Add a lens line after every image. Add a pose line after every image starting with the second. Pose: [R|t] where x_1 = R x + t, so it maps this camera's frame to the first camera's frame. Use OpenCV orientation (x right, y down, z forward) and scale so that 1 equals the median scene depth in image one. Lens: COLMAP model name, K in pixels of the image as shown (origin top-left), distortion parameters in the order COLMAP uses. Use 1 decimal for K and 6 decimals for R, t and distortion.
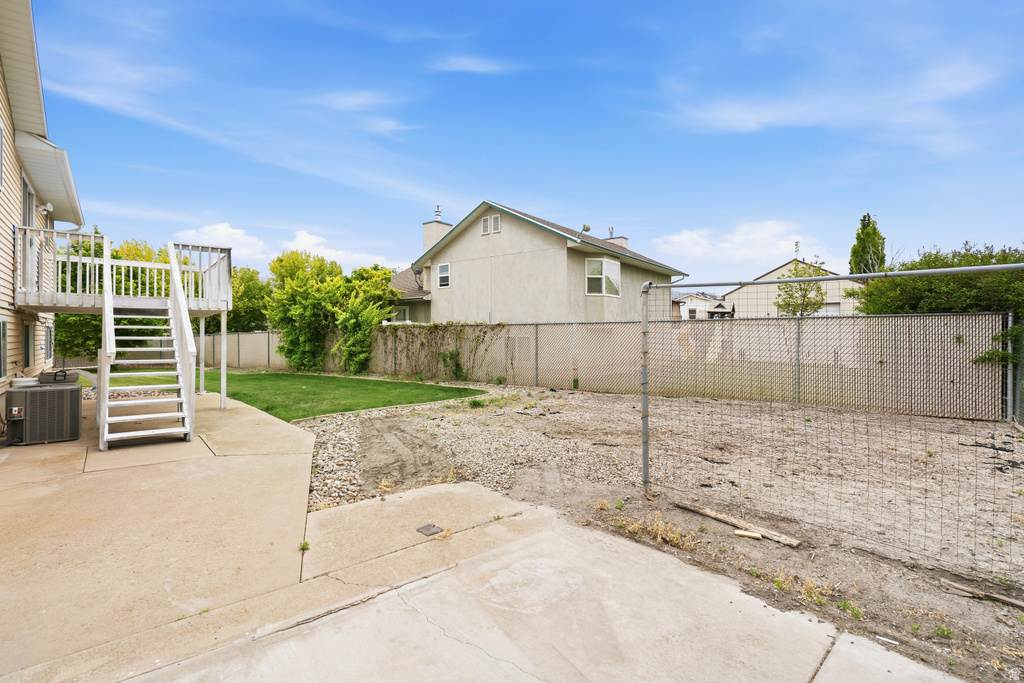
lens RADIAL K [[474.5, 0, 525.6], [0, 474.5, 314.4], [0, 0, 1]] dist [0.000449, 0.001470]
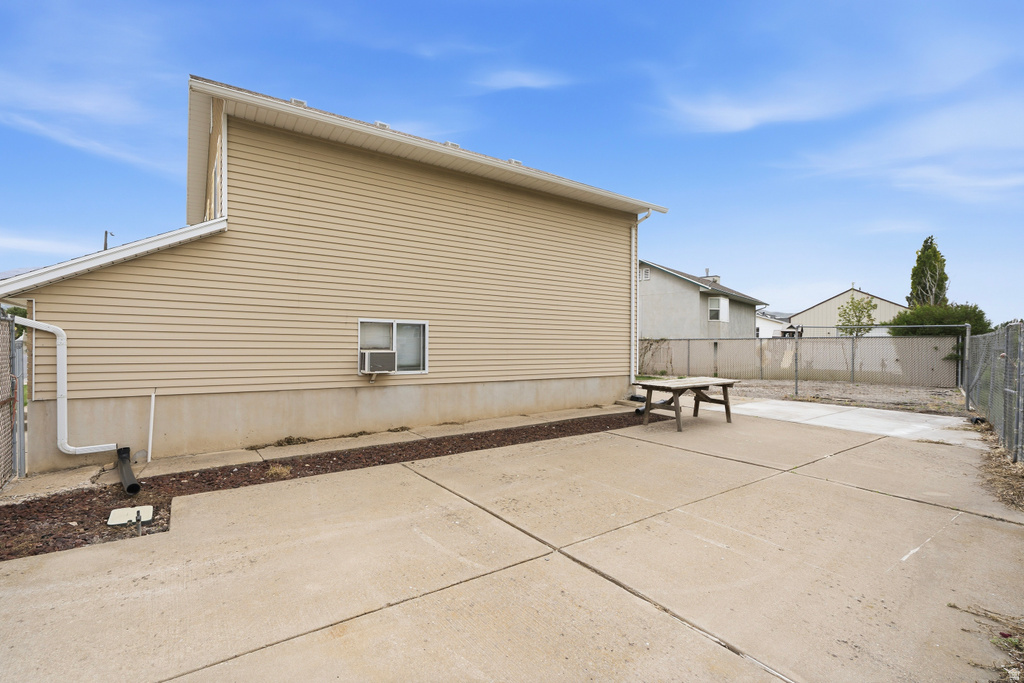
lens RADIAL K [[474.5, 0, 513.6], [0, 474.5, 344.2], [0, 0, 1]] dist [0.000449, 0.001470]
pose [[0.994771, 0.010522, -0.101591, -0.332073], [-0.007411, 0.999494, 0.030947, -0.008026], [0.101865, -0.030032, 0.994345, -0.585124]]
